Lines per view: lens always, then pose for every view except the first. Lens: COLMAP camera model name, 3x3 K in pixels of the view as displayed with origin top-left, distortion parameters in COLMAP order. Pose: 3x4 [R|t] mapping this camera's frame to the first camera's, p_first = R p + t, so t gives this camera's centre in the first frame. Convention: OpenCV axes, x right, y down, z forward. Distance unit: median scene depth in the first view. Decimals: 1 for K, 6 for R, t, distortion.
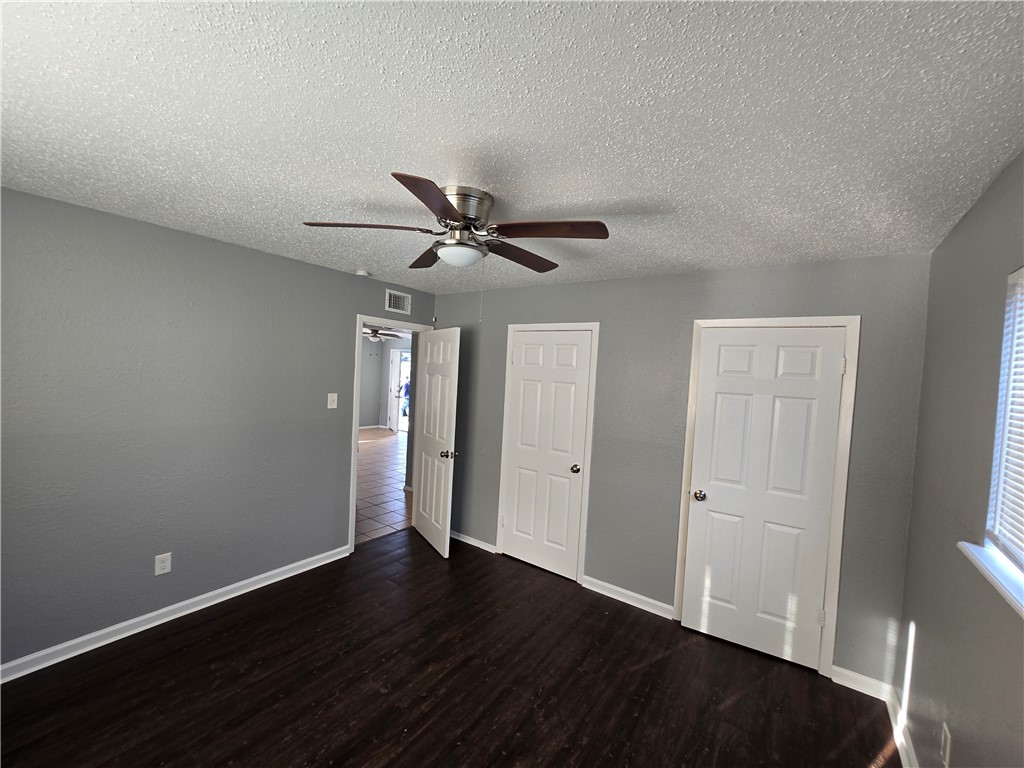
lens RADIAL K [[428.1, 0, 511.9], [0, 428.1, 388.0], [0, 0, 1]] dist [0.002180, 0.000112]
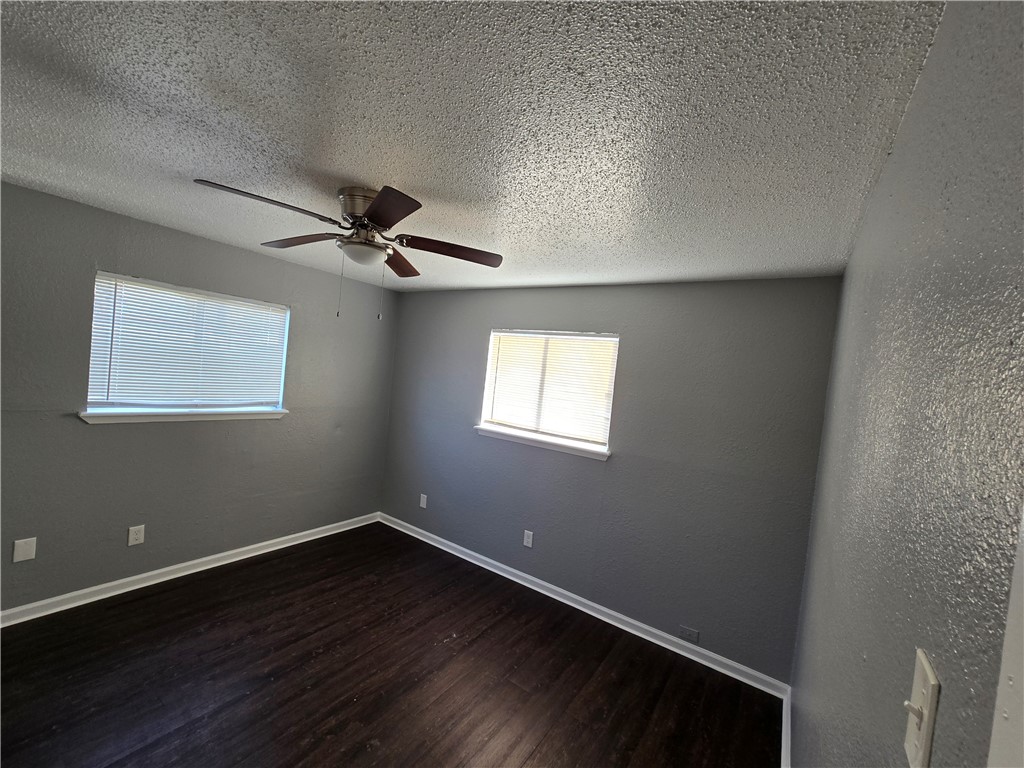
lens RADIAL K [[414.6, 0, 508.0], [0, 414.6, 391.1], [0, 0, 1]] dist [0.053108, -0.000025]
pose [[-0.985503, -0.165647, -0.036680, -0.357323], [-0.167933, 0.983168, 0.071970, -0.094814], [0.024141, 0.077086, -0.996732, 1.576333]]
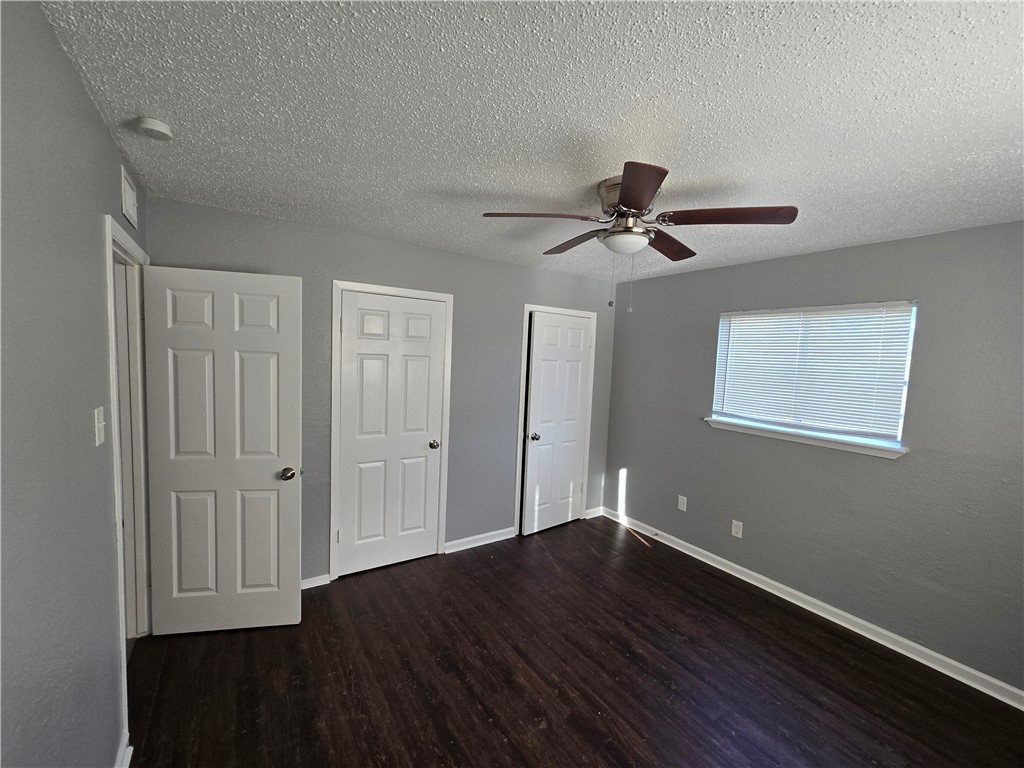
lens RADIAL K [[428.1, 0, 511.9], [0, 428.1, 388.0], [0, 0, 1]] dist [0.002180, 0.000112]
pose [[0.334428, -0.116226, 0.935227, -0.911044], [0.006843, 0.992639, 0.120914, -0.071783], [-0.942396, -0.034037, 0.332762, 0.682055]]
